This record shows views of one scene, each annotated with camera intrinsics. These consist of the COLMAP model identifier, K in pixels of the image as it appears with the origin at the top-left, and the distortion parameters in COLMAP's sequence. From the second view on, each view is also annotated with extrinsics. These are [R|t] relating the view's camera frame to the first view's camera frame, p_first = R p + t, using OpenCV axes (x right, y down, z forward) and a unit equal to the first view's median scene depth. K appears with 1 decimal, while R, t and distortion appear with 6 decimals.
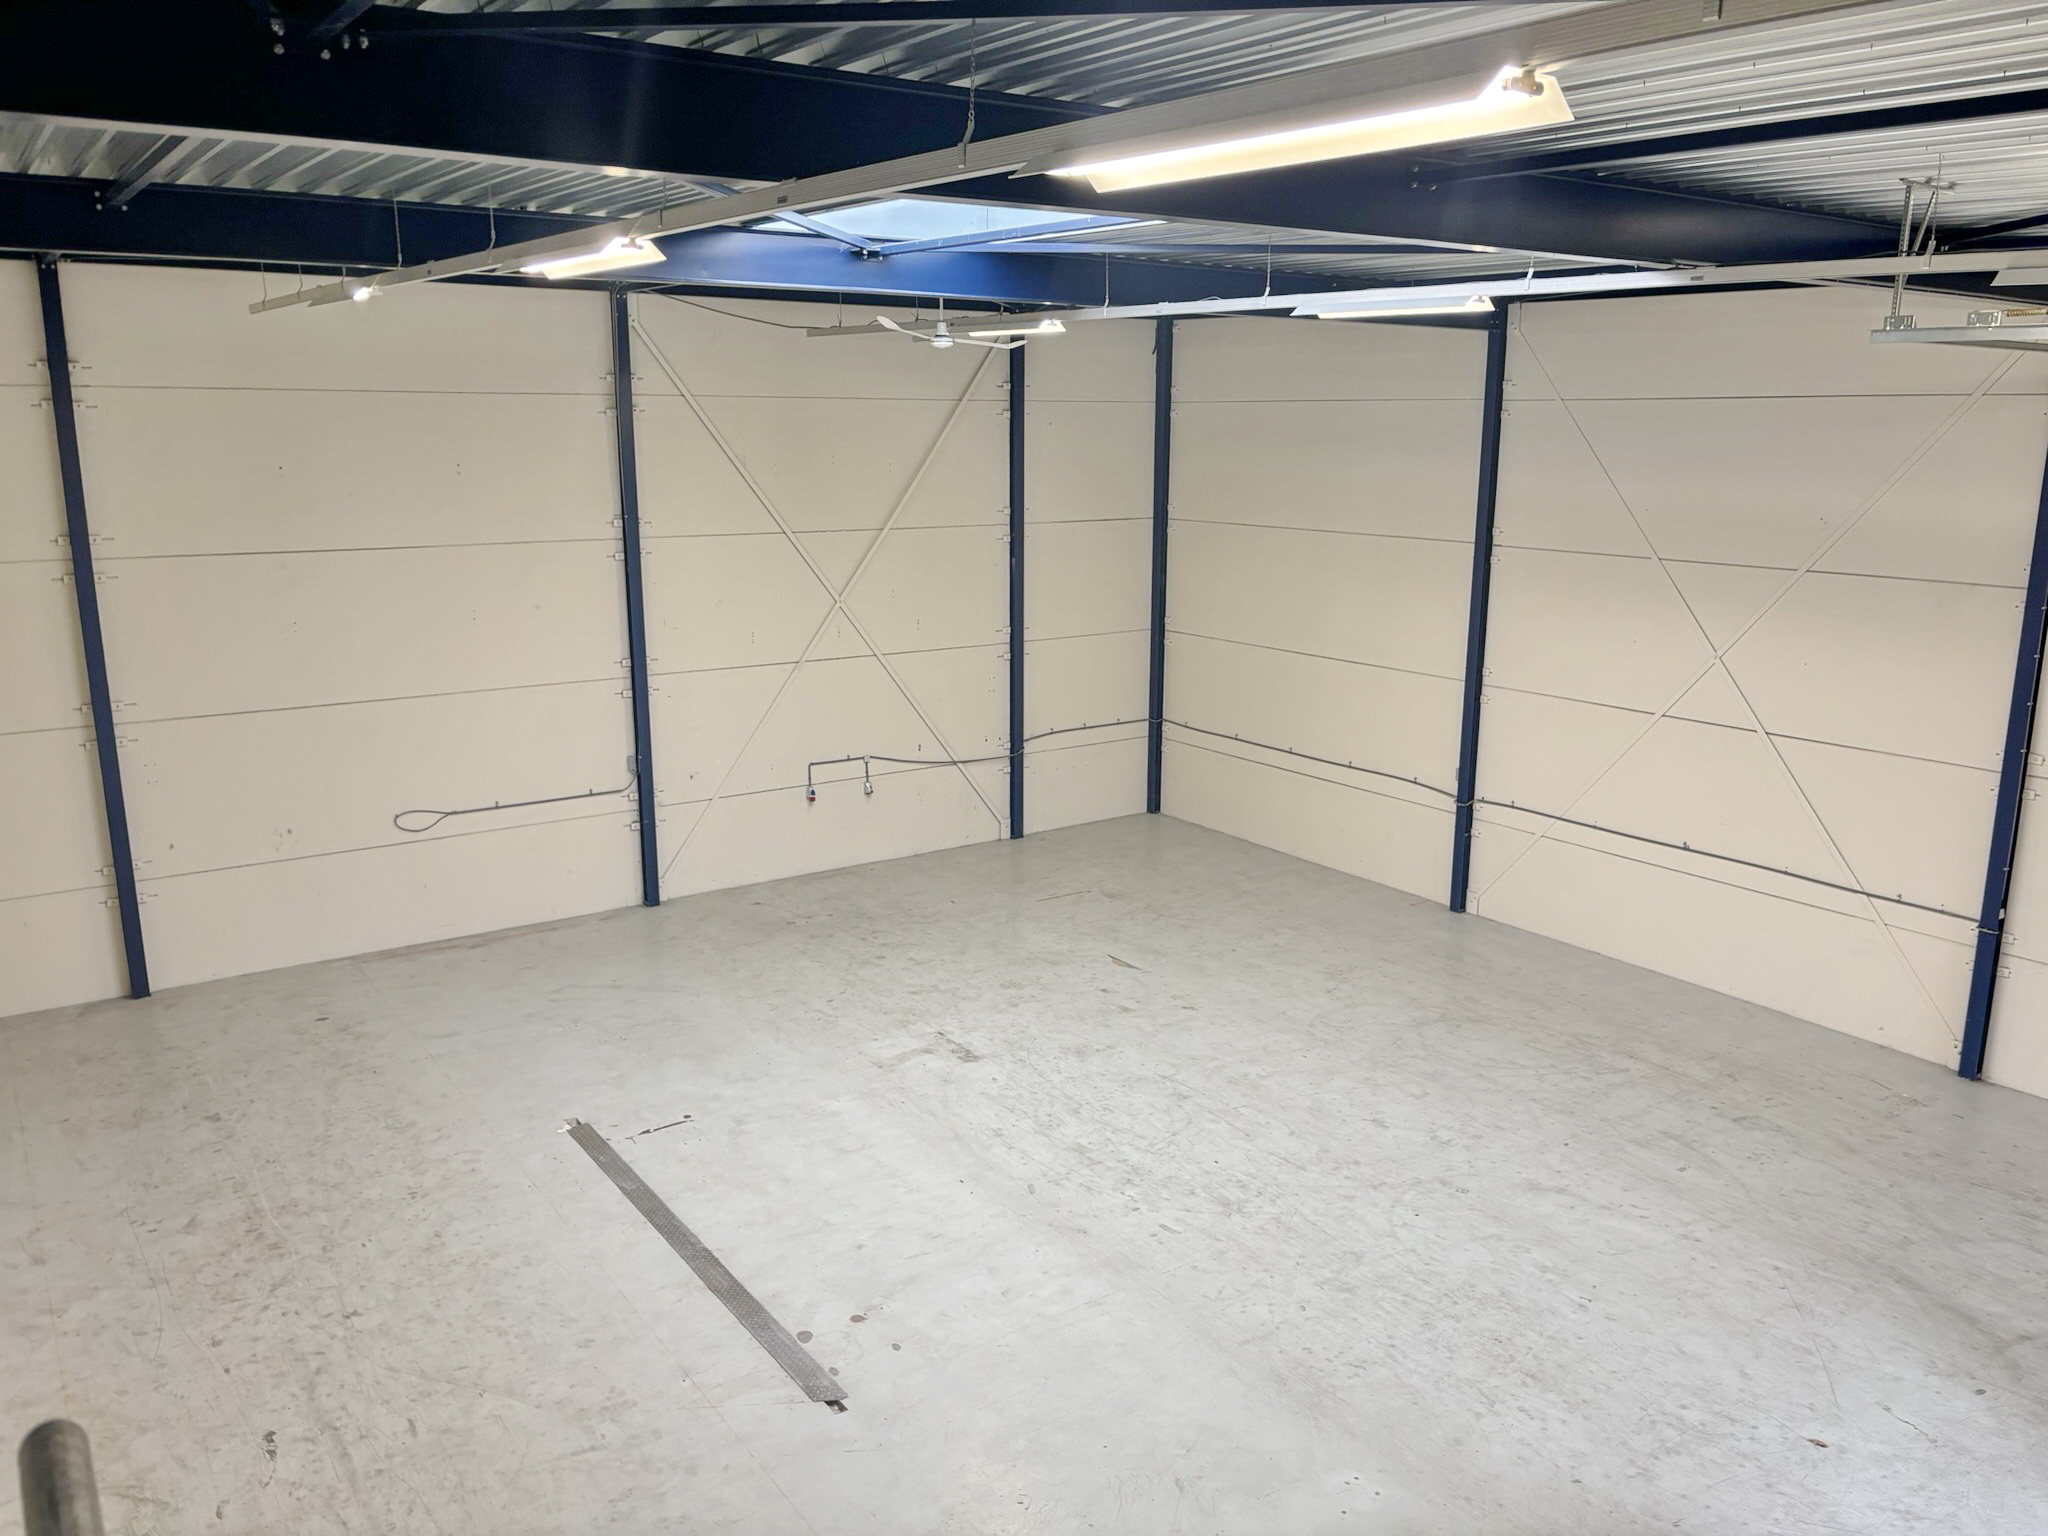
lens RADIAL K [[1556.9, 0, 1037.5], [0, 1556.9, 784.2], [0, 0, 1]] dist [0.029053, -0.020959]
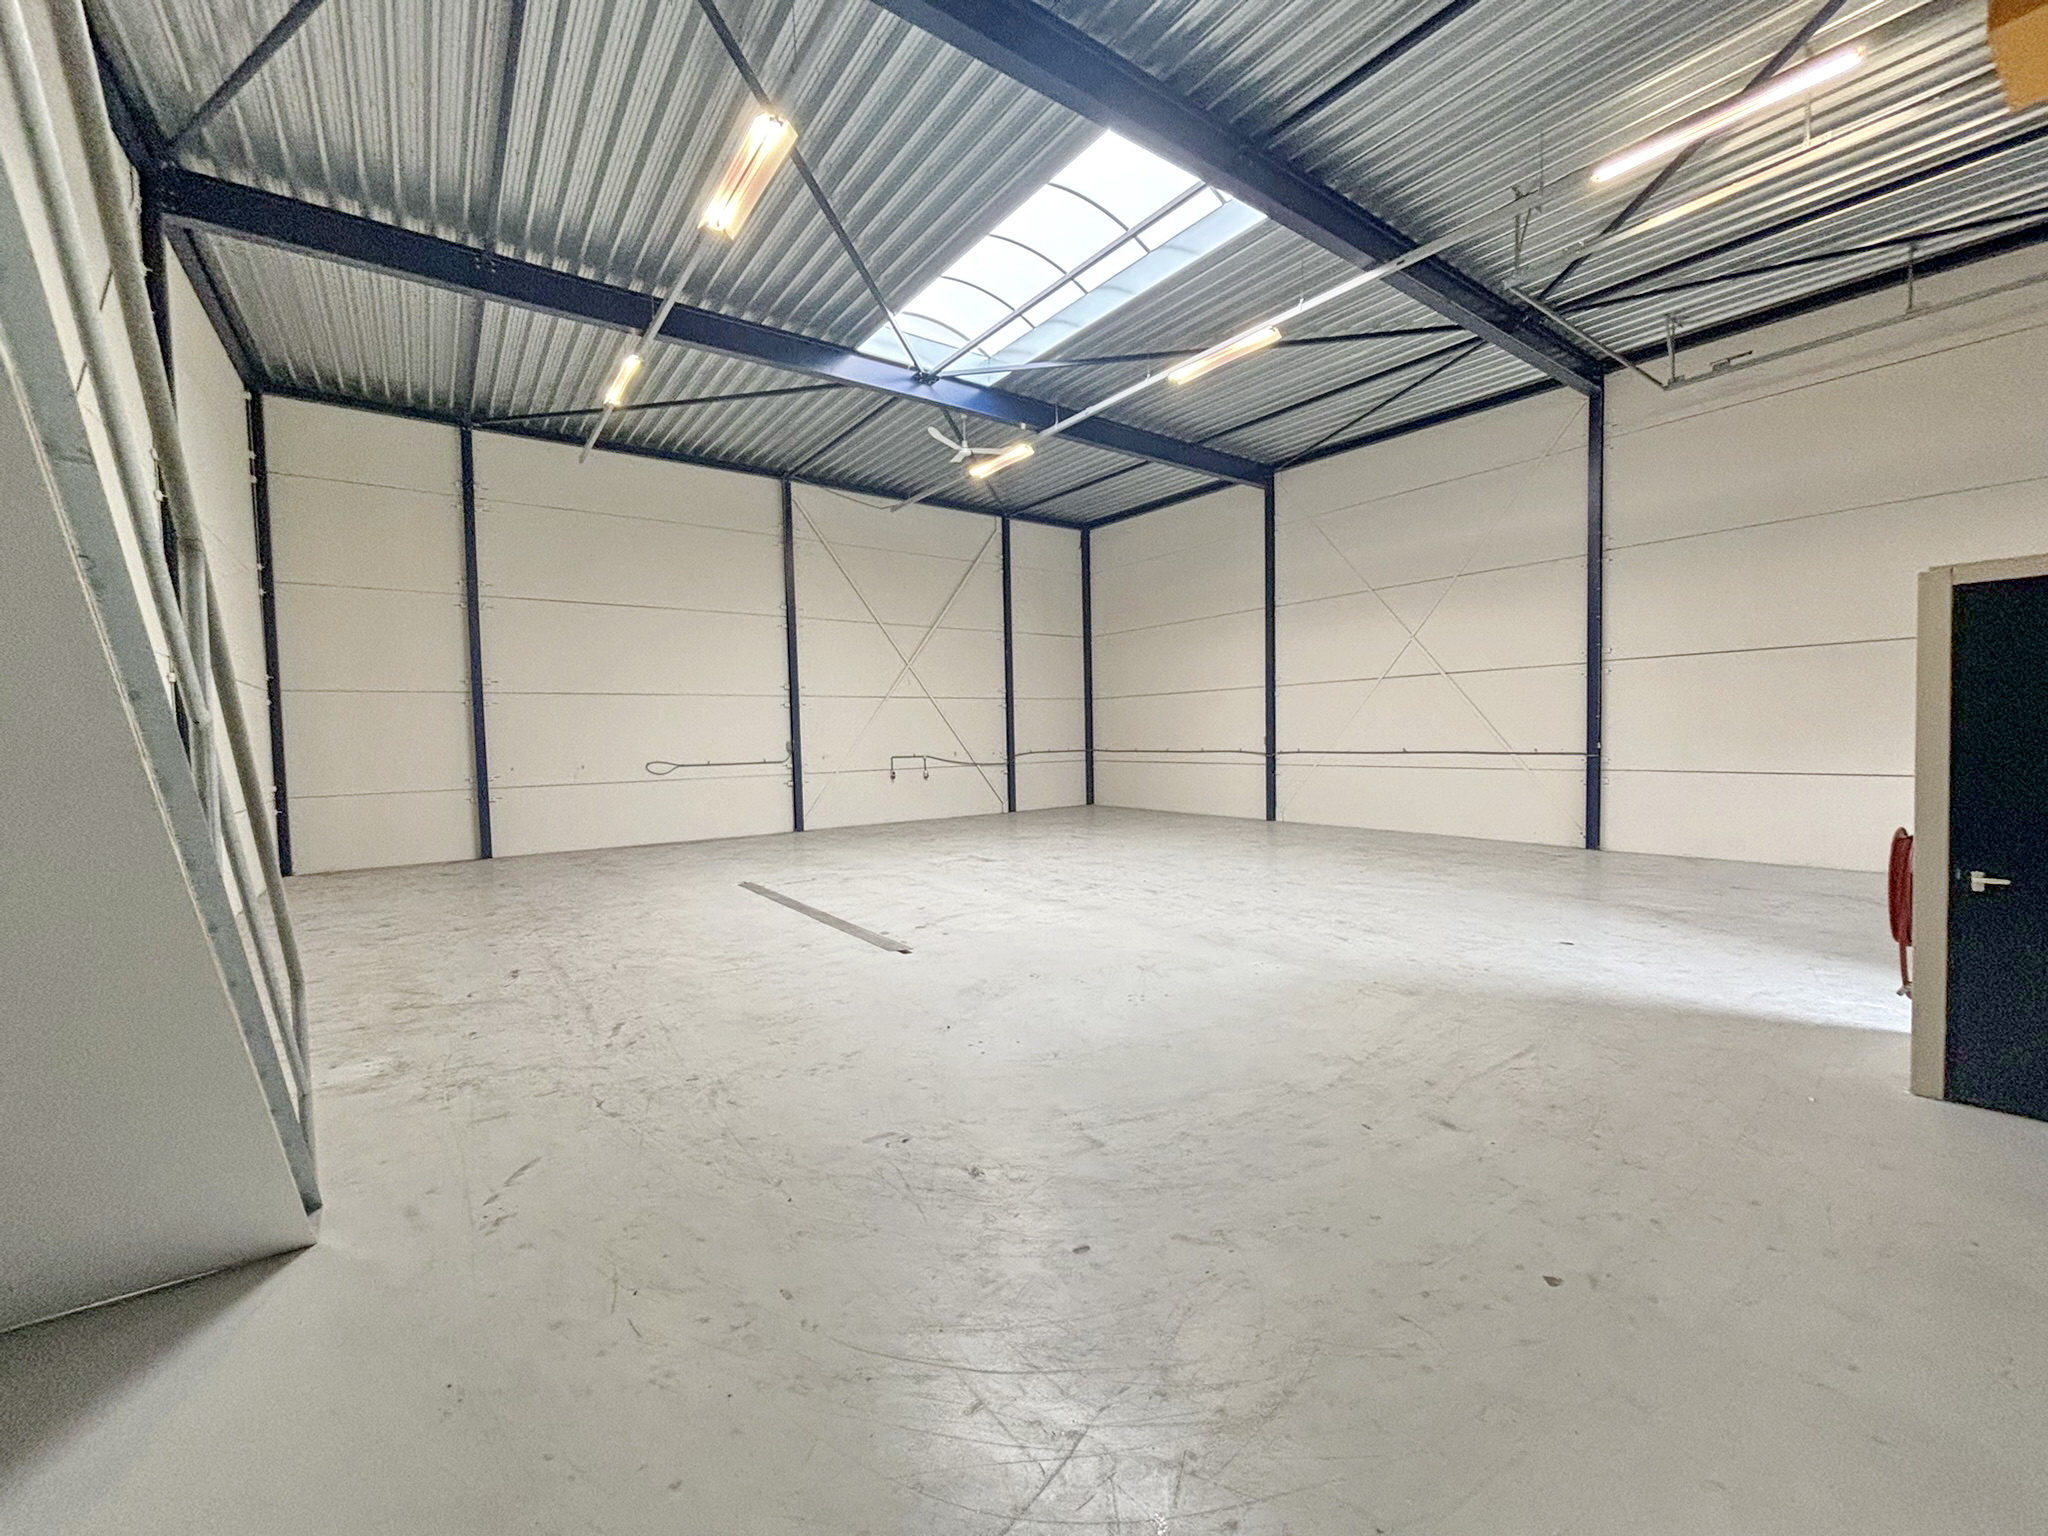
lens RADIAL K [[827.5, 0, 1029.9], [0, 827.5, 788.0], [0, 0, 1]] dist [-0.001849, 0.002571]
pose [[0.999508, -0.026333, 0.017053, -0.010882], [0.028944, 0.983705, -0.177444, 0.214143], [-0.012102, 0.177850, 0.983983, 0.111552]]
